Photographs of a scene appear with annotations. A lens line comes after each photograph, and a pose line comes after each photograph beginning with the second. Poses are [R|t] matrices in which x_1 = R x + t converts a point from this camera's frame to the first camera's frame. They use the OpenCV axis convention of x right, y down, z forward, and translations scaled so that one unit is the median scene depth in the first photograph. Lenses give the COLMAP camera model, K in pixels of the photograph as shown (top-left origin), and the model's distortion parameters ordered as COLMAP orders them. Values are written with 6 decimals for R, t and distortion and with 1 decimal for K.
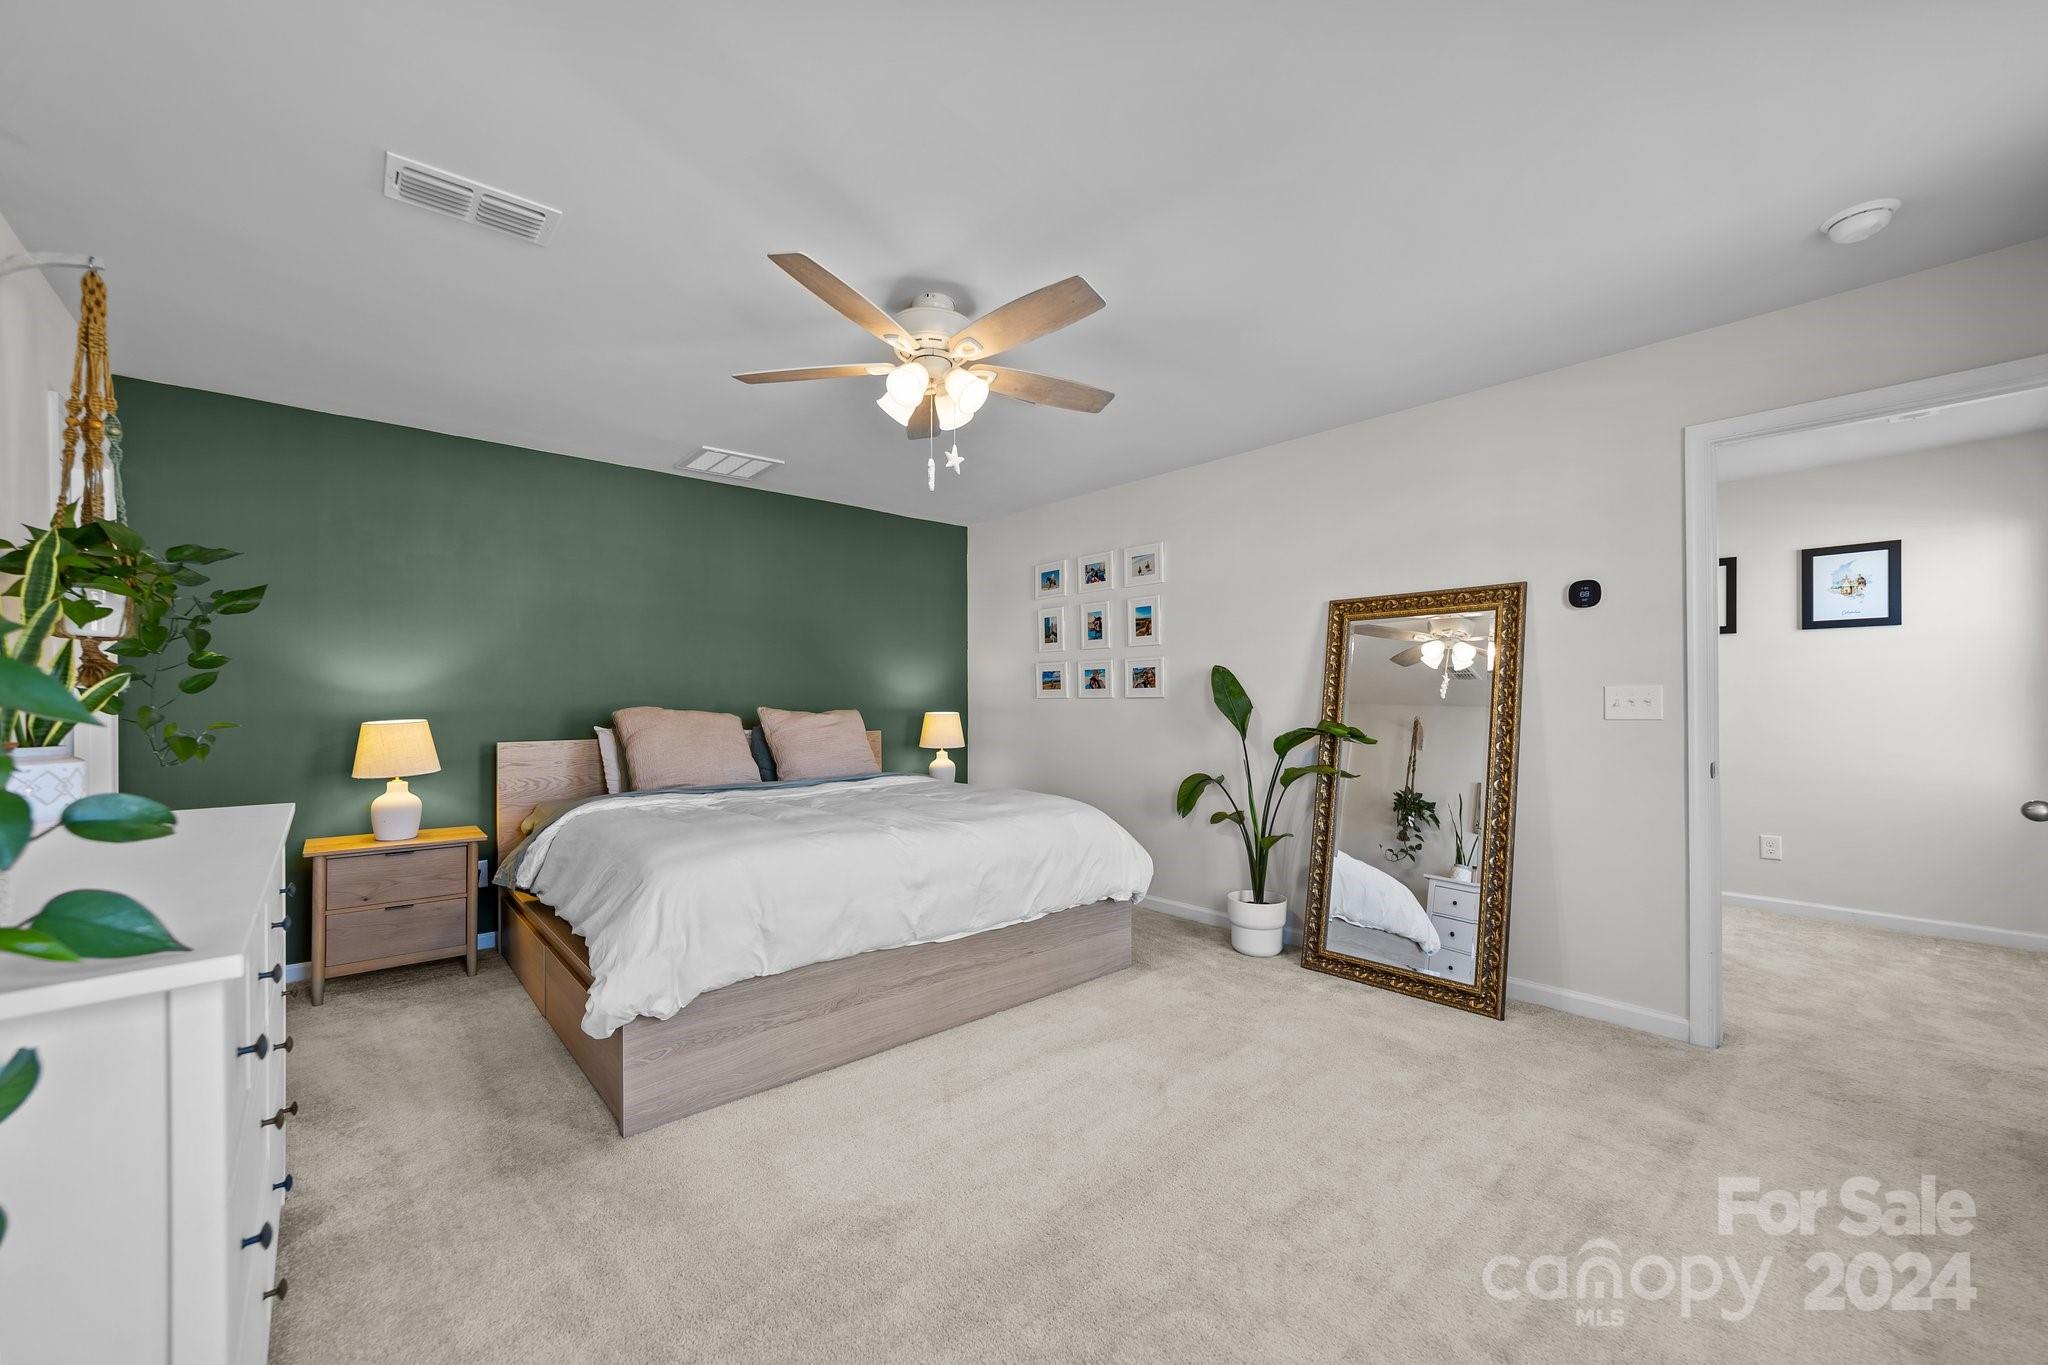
lens RADIAL K [[778.1, 0, 1009.5], [0, 778.1, 694.0], [0, 0, 1]] dist [0.000954, 0.000489]
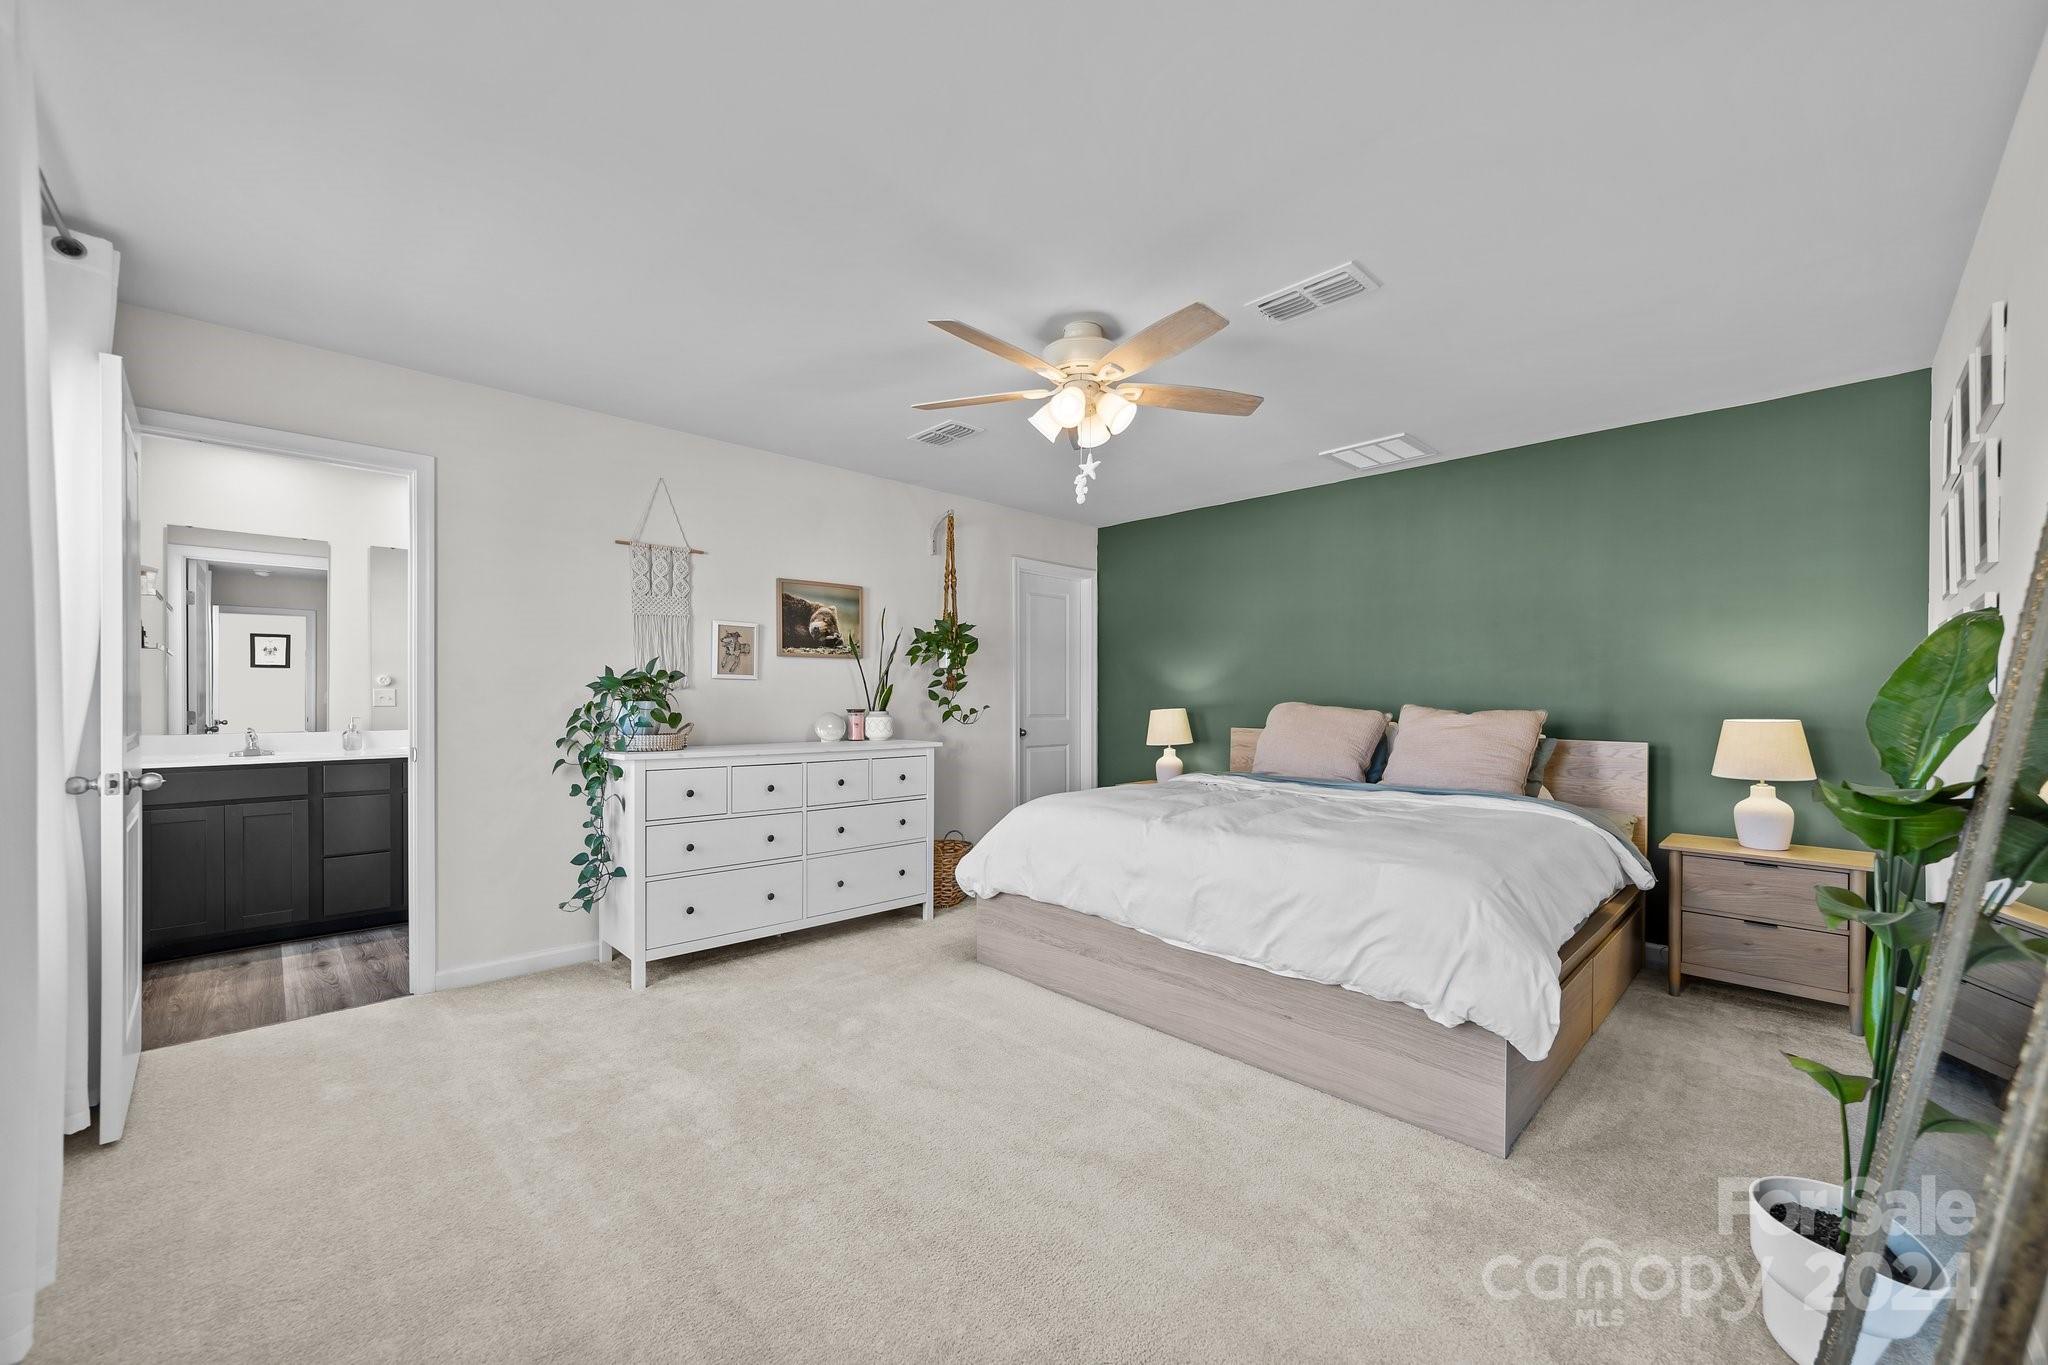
lens RADIAL K [[778.1, 0, 1009.5], [0, 778.1, 694.0], [0, 0, 1]] dist [0.000954, 0.000489]
pose [[0.069552, 0.000716, -0.997578, 0.886487], [0.003306, 0.999994, 0.000948, 0.003657], [0.997573, -0.003364, 0.069549, 0.743535]]
